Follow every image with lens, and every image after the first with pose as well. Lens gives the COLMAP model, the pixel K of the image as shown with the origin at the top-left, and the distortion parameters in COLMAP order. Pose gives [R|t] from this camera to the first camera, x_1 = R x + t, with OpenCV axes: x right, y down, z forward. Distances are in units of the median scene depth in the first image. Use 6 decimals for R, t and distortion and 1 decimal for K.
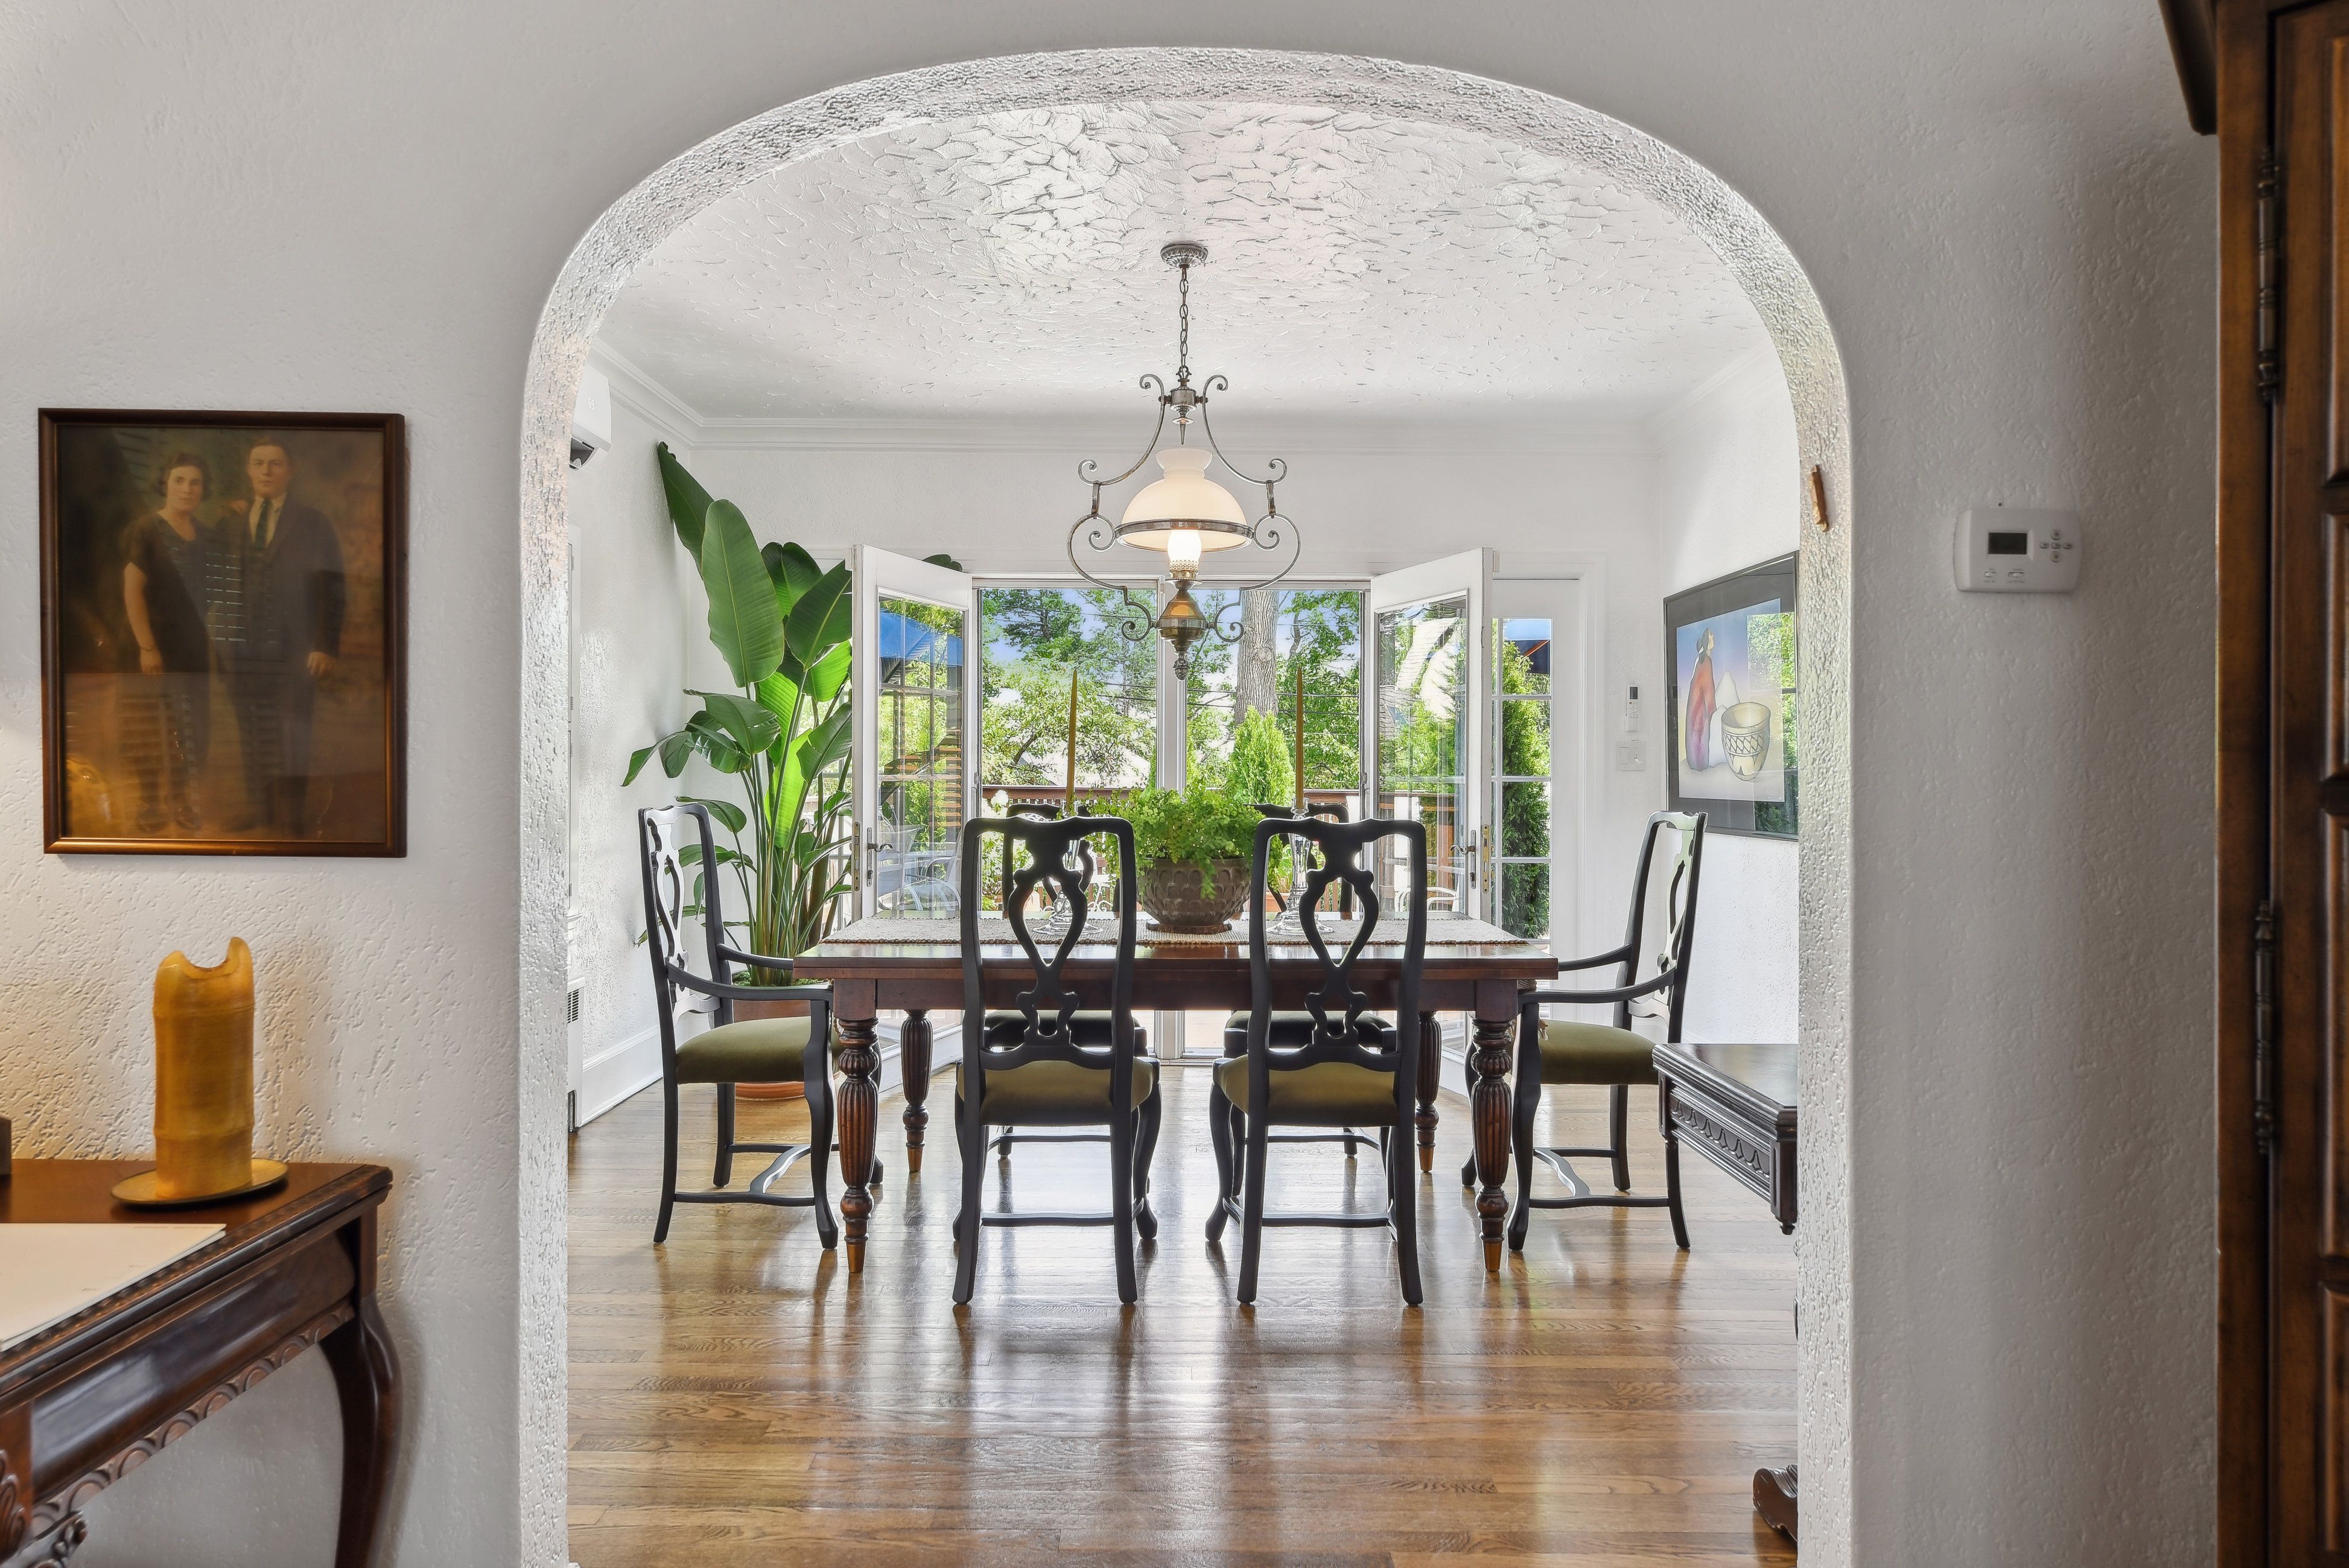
lens RADIAL K [[1330.1, 0, 1178.0], [0, 1330.1, 774.7], [0, 0, 1]] dist [0.001526, 0.001084]
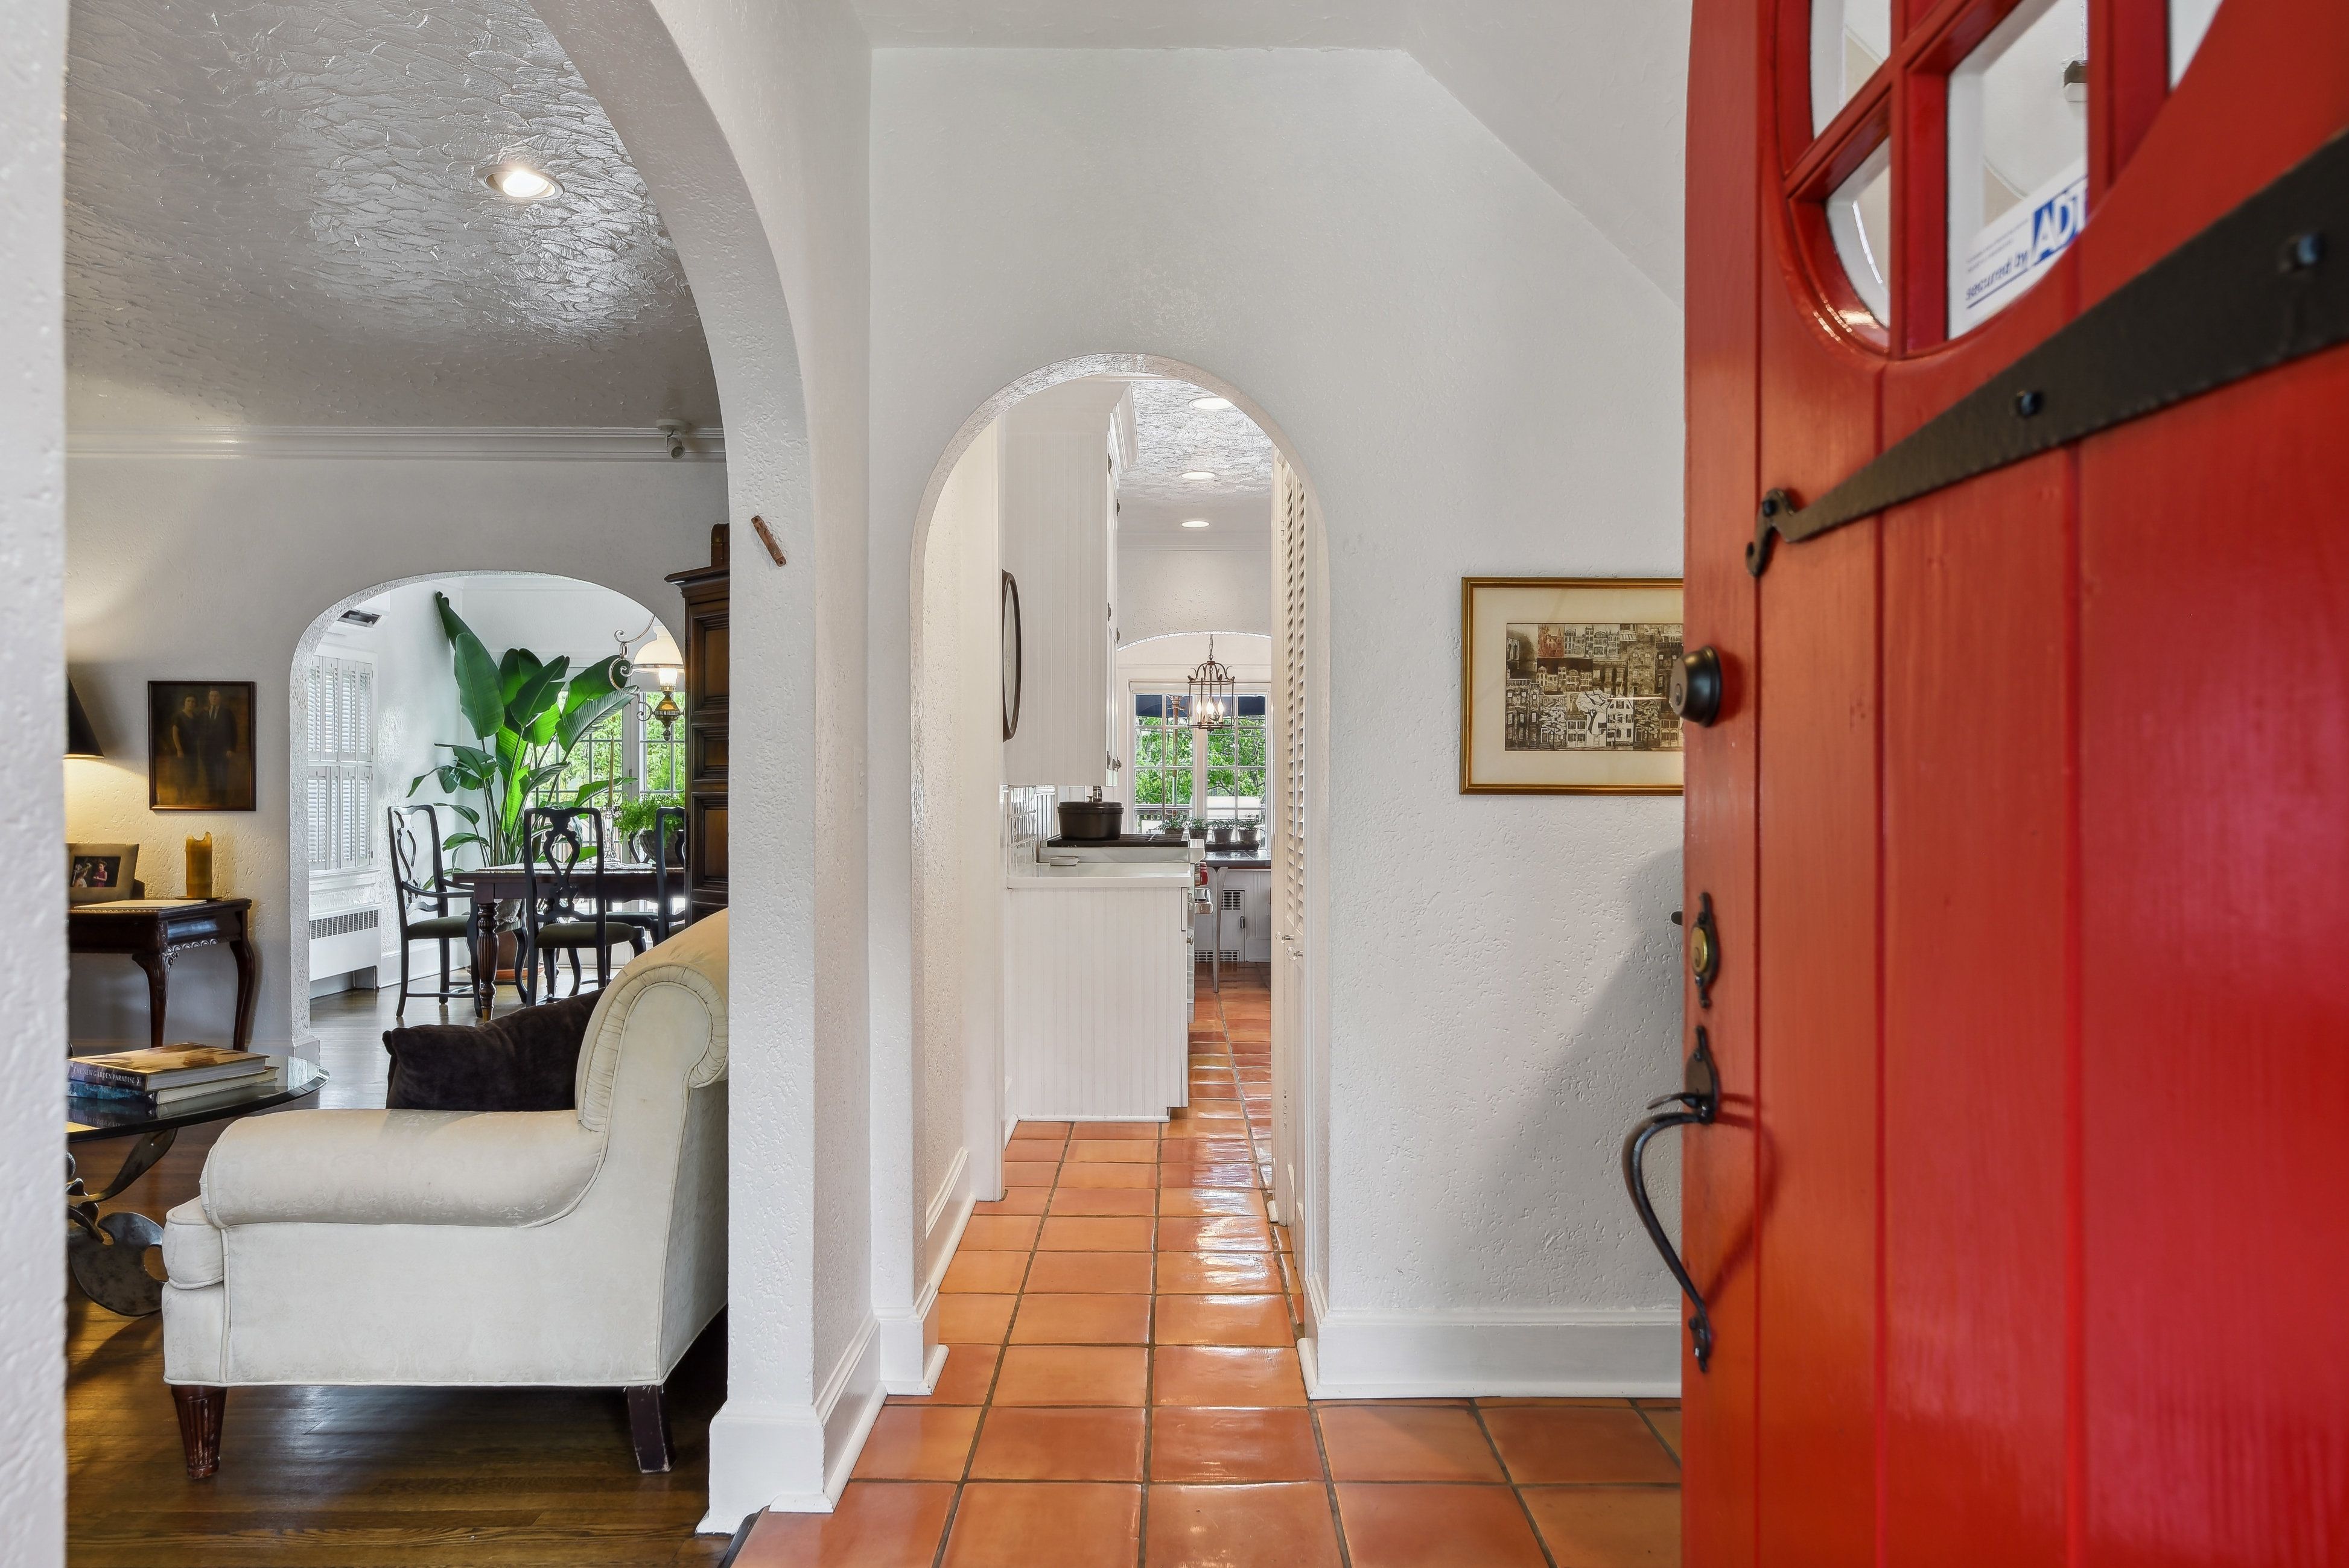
lens RADIAL K [[1459.9, 0, 1181.6], [0, 1459.9, 797.2], [0, 0, 1]] dist [0.000867, -0.002708]
pose [[0.999962, -0.008644, -0.001404, 0.934788], [0.008646, 0.999962, 0.001205, 0.022495], [0.001394, -0.001217, 0.999998, -1.422725]]
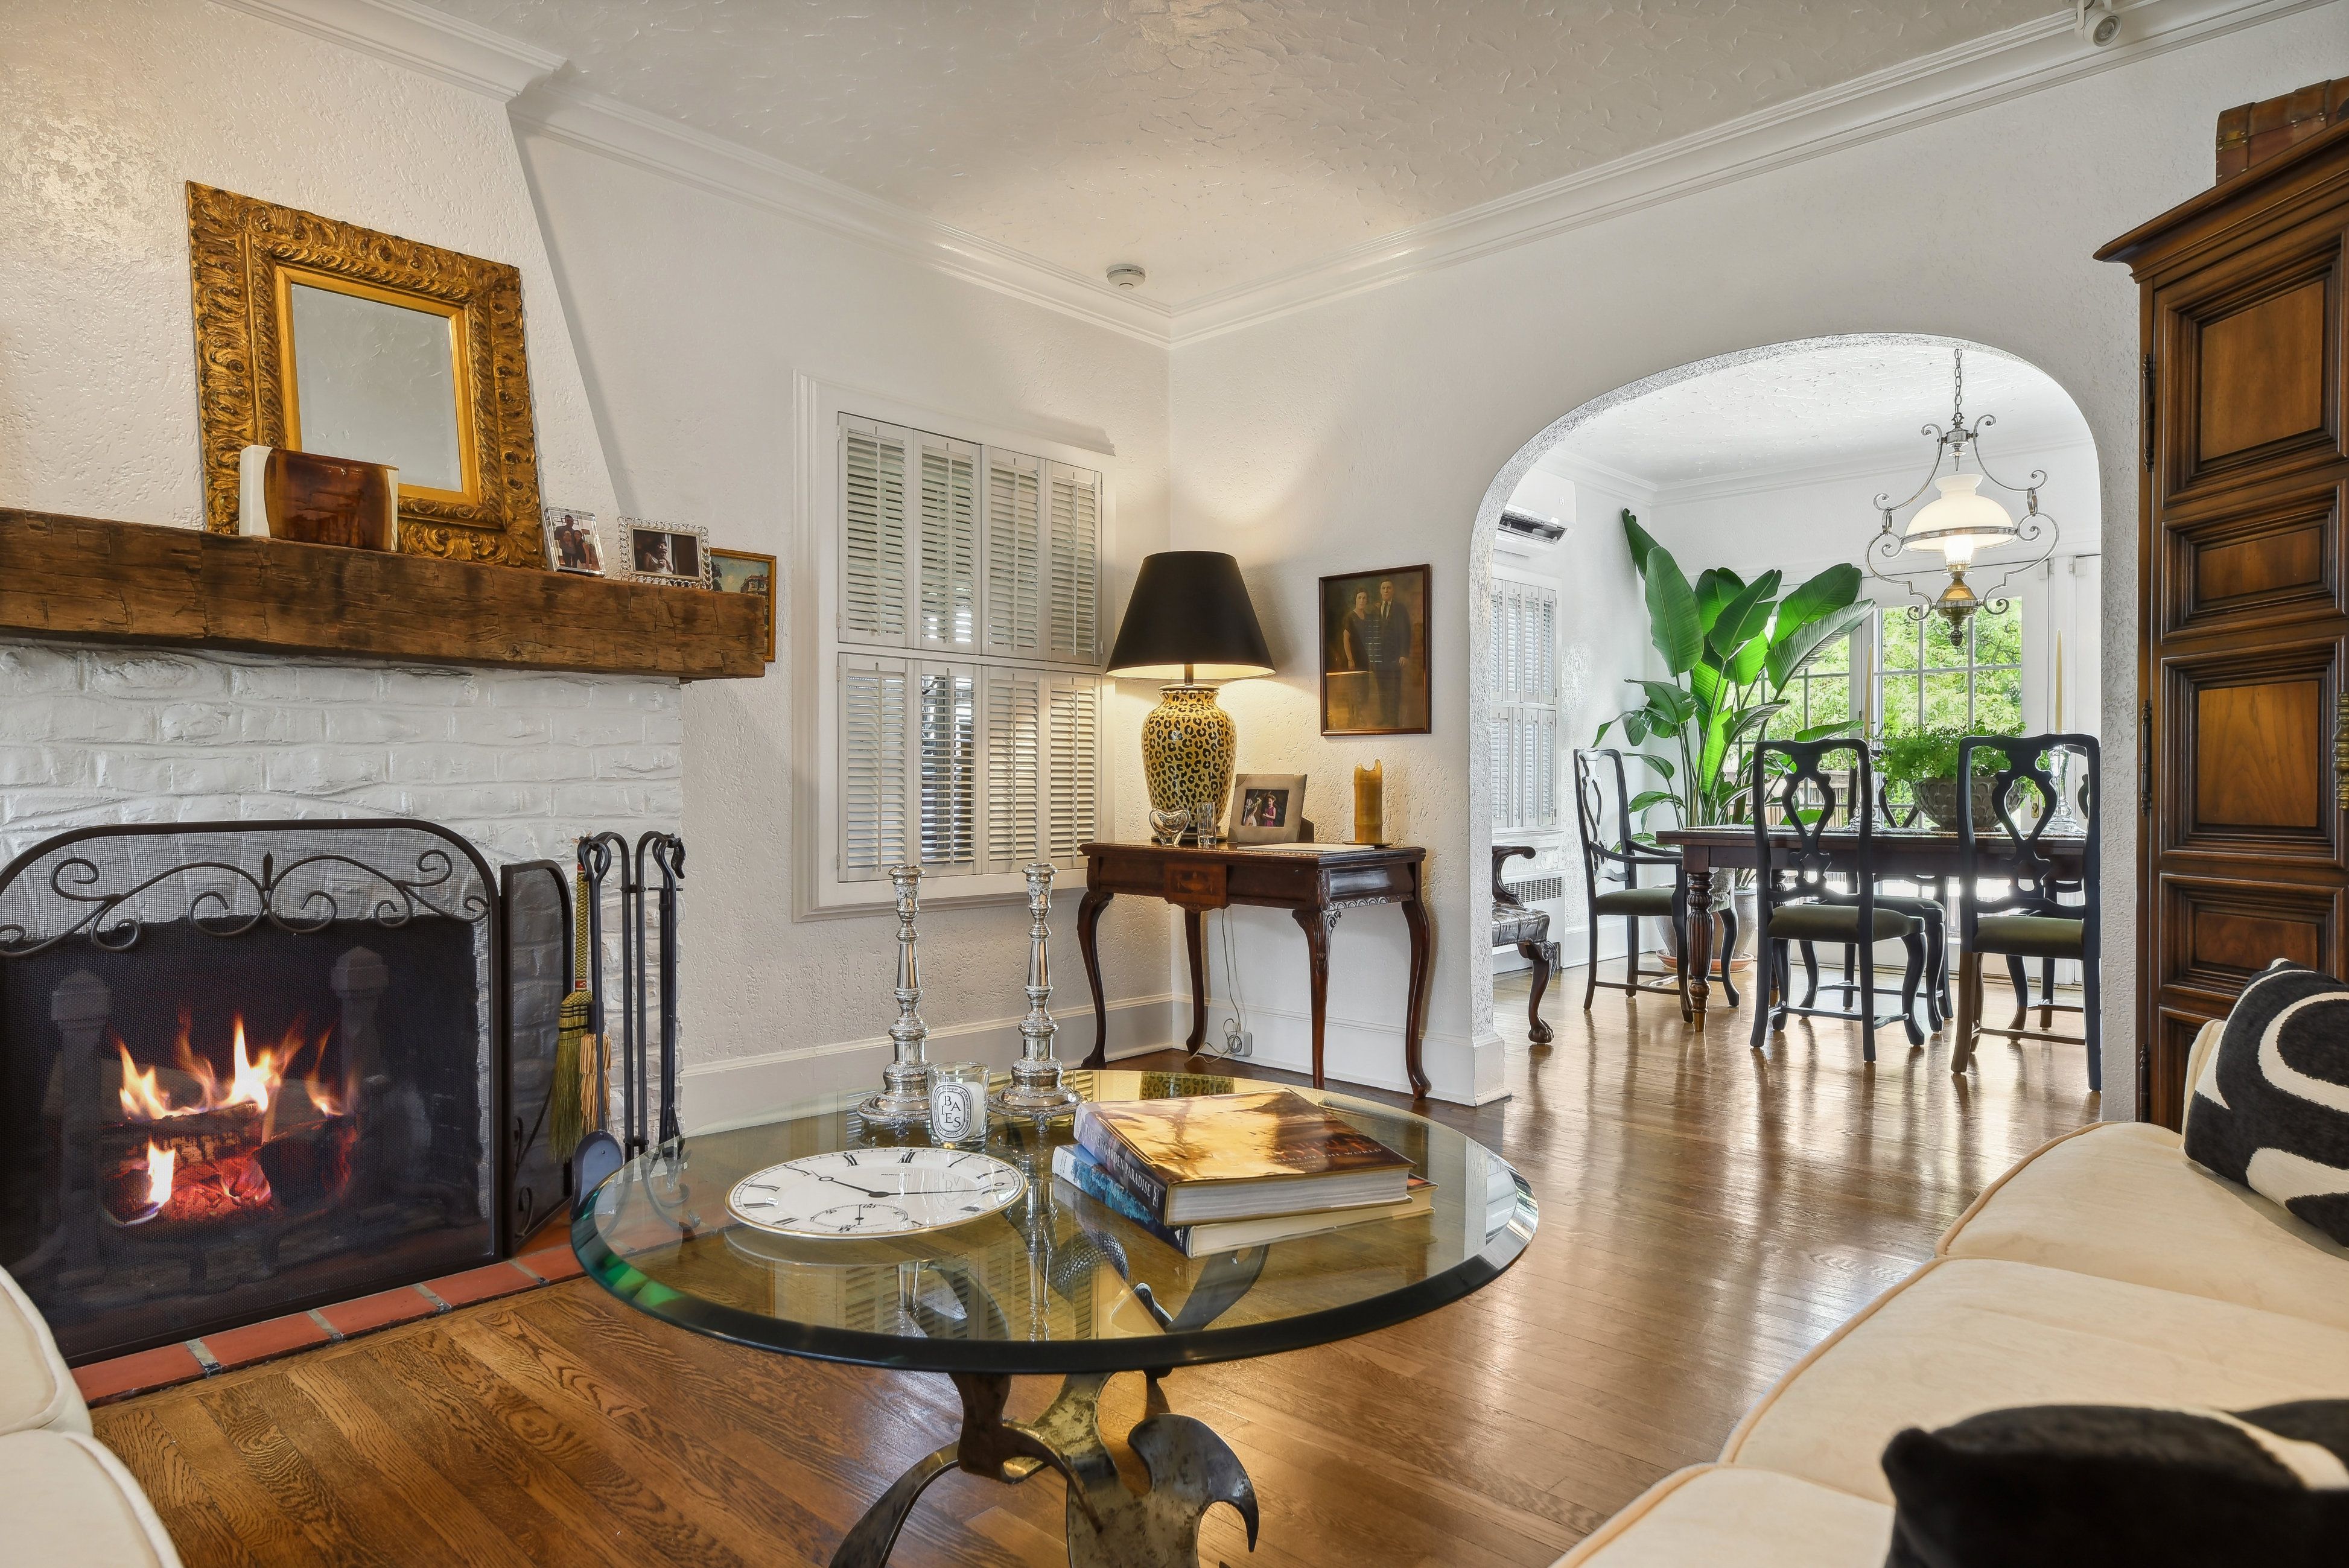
lens RADIAL K [[1370.3, 0, 1174.5], [0, 1370.3, 784.0], [0, 0, 1]] dist [-0.002027, -0.000871]
pose [[0.720876, -0.008115, -0.693017, 0.477762], [0.002382, 0.999955, -0.009232, 0.096690], [0.693060, 0.005005, 0.720862, -0.668080]]
